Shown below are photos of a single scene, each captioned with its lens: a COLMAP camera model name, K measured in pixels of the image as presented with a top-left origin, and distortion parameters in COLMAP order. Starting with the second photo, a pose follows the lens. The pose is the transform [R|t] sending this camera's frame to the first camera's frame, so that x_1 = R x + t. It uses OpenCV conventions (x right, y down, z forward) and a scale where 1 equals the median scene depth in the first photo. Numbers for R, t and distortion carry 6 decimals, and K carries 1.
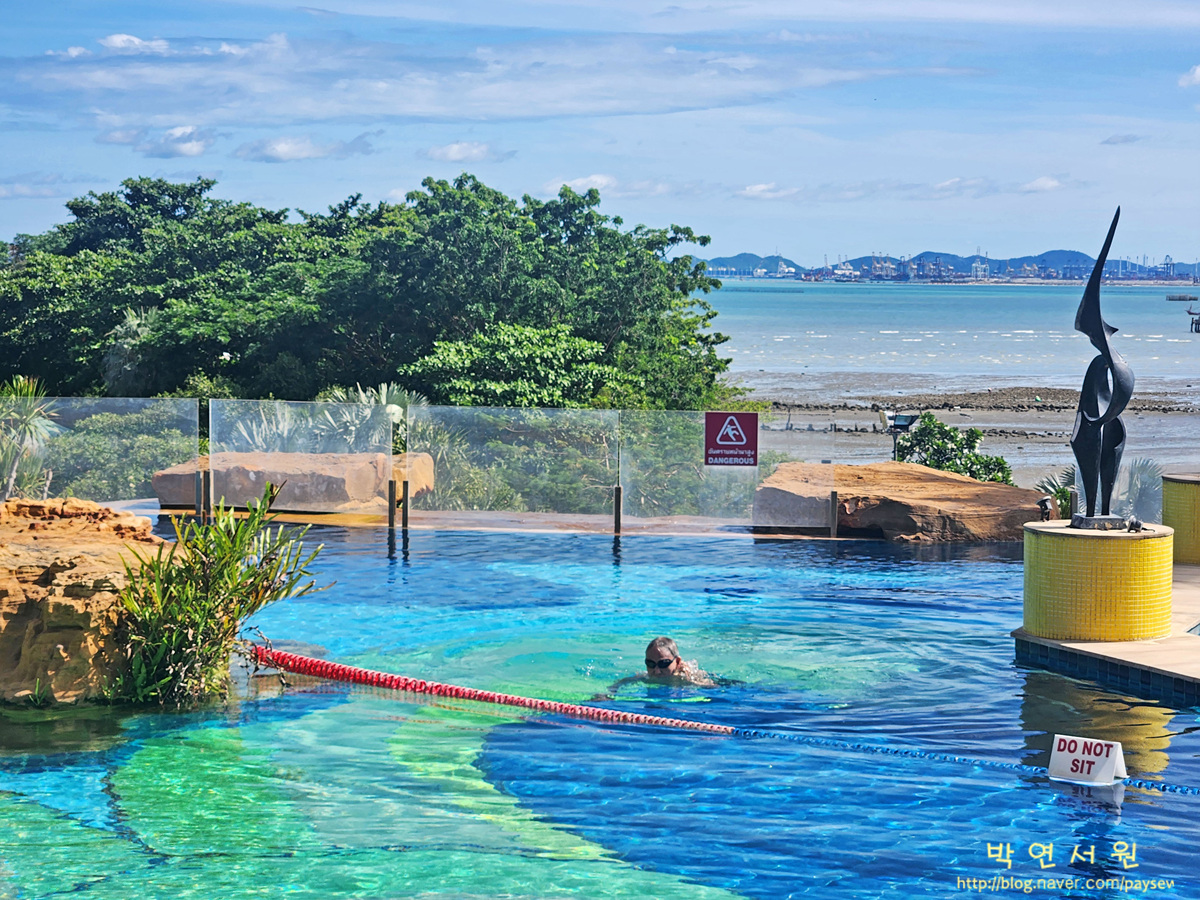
lens RADIAL K [[2512.2, 0, 593.5], [0, 2512.2, 454.1], [0, 0, 1]] dist [-0.096665, 0.000000]
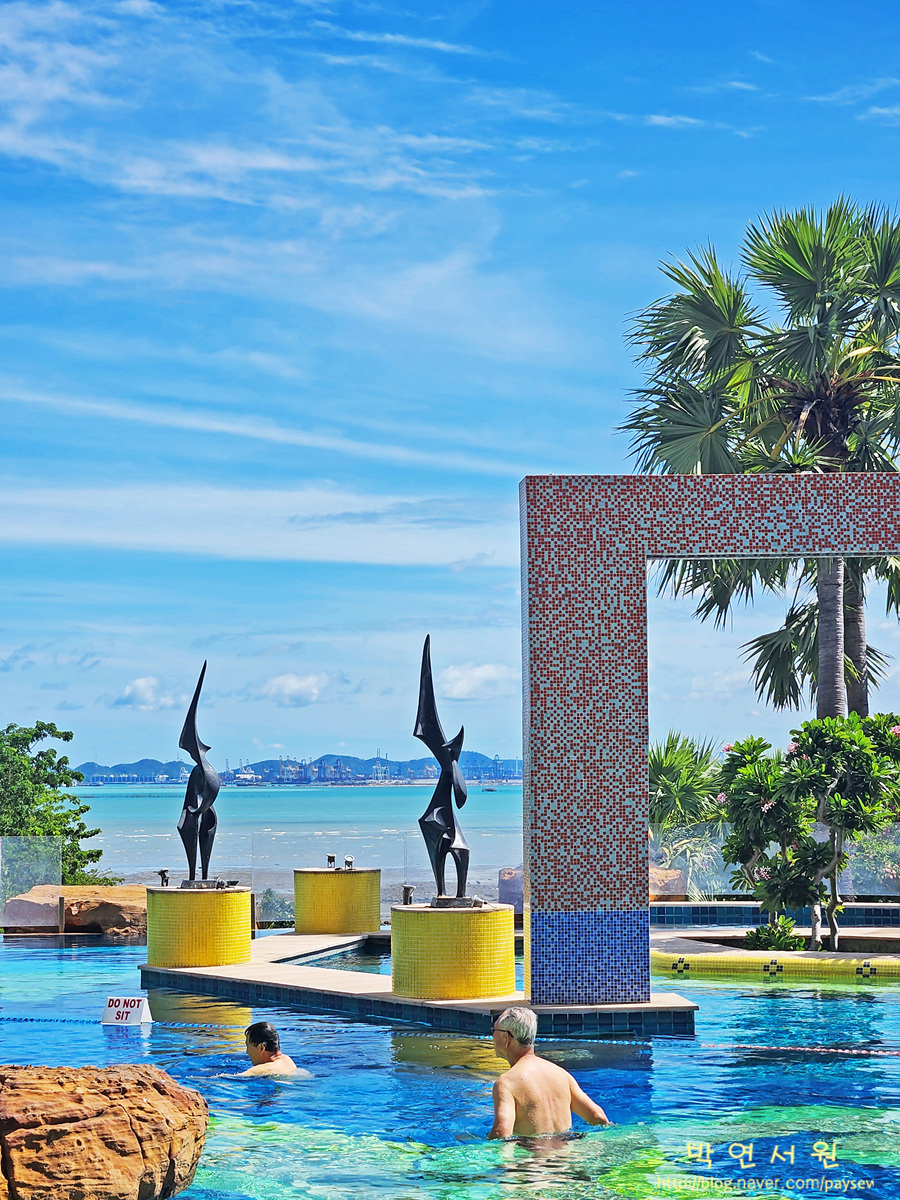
lens RADIAL K [[2681.1, 0, 450.9], [0, 2681.1, 605.2], [0, 0, 1]] dist [0.018664, 0.000000]
pose [[0.987596, -0.006999, 0.156861, 0.035928], [0.029092, 0.989865, -0.139002, 0.030368], [-0.154298, 0.141841, 0.977790, -0.191457]]
